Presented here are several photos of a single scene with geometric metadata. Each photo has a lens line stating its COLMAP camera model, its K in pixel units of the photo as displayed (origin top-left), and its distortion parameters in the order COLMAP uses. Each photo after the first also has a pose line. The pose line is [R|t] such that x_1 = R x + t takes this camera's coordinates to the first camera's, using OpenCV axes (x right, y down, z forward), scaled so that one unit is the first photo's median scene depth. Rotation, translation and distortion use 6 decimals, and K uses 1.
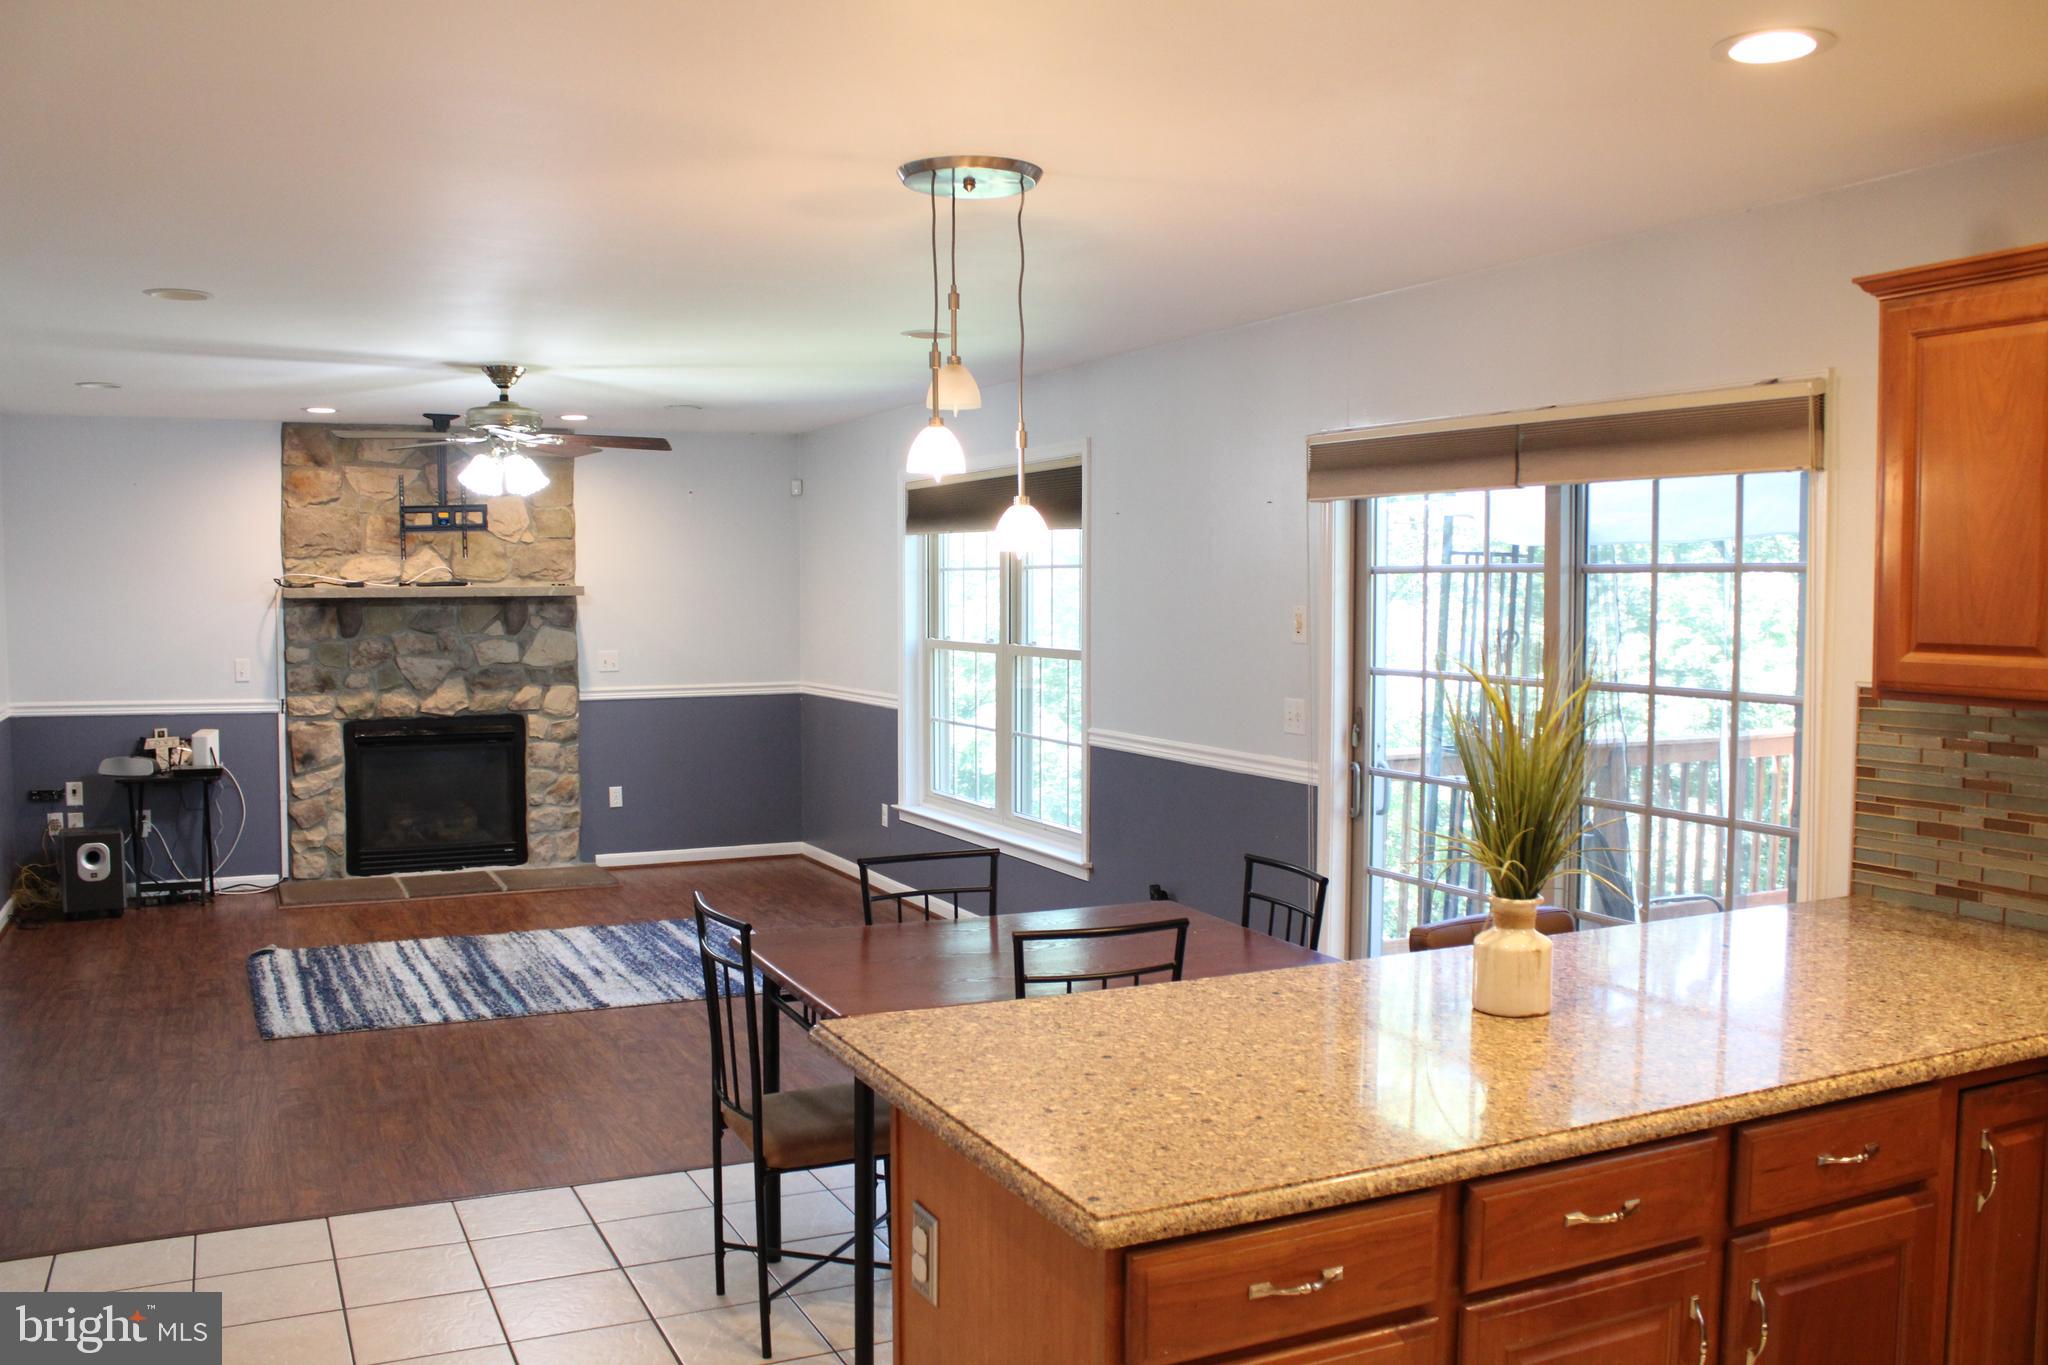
lens RADIAL K [[1722.9, 0, 1018.5], [0, 1722.9, 697.5], [0, 0, 1]] dist [-0.154086, 0.108811]
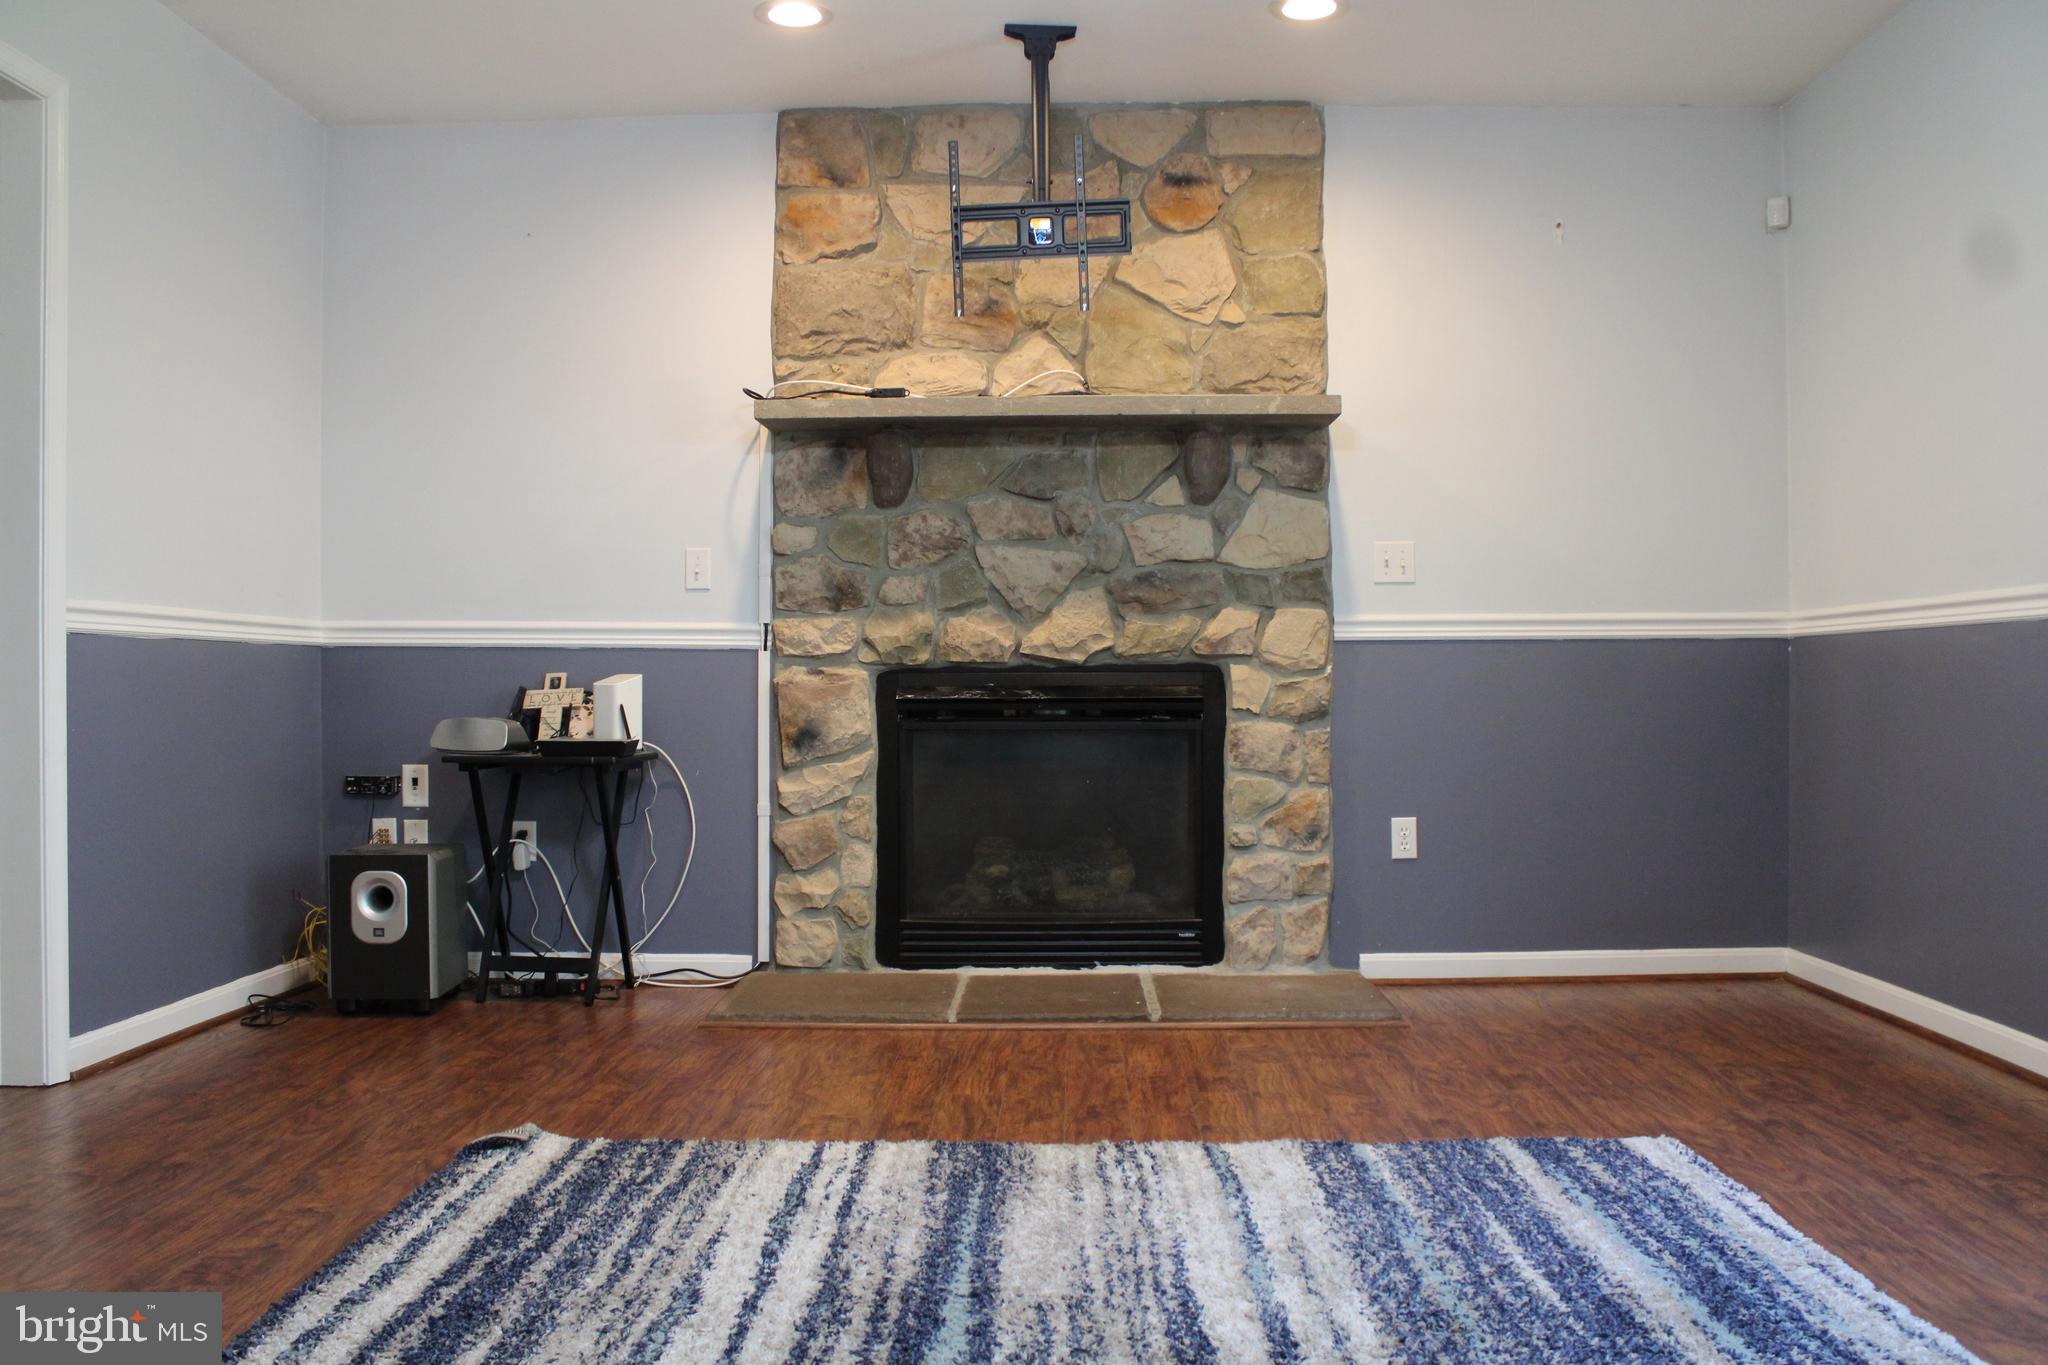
lens RADIAL K [[1722.9, 0, 1034.1], [0, 1722.9, 687.2], [0, 0, 1]] dist [-0.154086, 0.108811]
pose [[0.894163, -0.000982, -0.447741, -0.119074], [-0.026553, 0.998121, -0.055216, 0.048196], [0.446954, 0.061261, 0.892457, 0.549457]]
